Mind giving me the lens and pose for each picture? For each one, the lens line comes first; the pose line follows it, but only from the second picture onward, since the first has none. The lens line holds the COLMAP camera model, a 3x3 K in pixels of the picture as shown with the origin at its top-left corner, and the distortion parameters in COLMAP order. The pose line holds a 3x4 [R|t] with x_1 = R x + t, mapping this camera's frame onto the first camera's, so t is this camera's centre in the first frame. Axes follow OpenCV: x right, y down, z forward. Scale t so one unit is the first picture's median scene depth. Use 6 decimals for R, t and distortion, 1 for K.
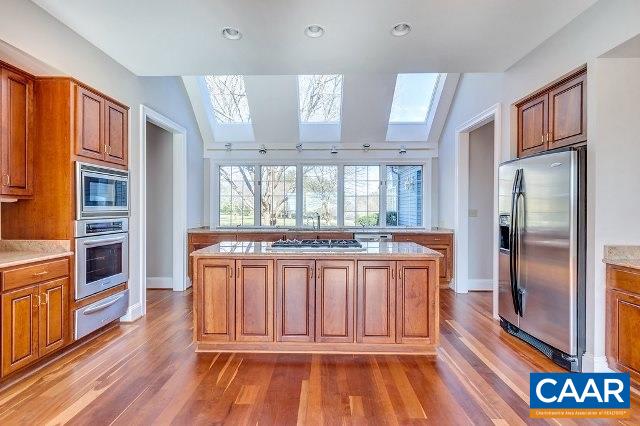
lens RADIAL K [[289.1, 0, 318.5], [0, 289.1, 210.4], [0, 0, 1]] dist [-0.001671, -0.000637]
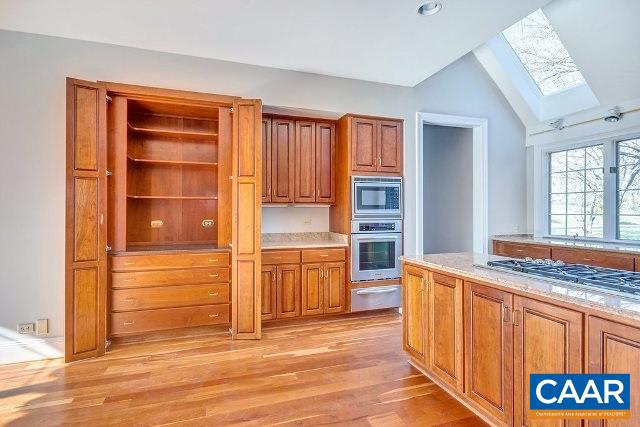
lens RADIAL K [[320.2, 0, 320.5], [0, 320.2, 211.5], [0, 0, 1]] dist [0.003151, 0.000868]
pose [[0.327584, -0.003136, -0.944817, 0.441016], [-0.005025, 0.999975, -0.005062, 0.001466], [0.944809, 0.006406, 0.327559, 0.346651]]
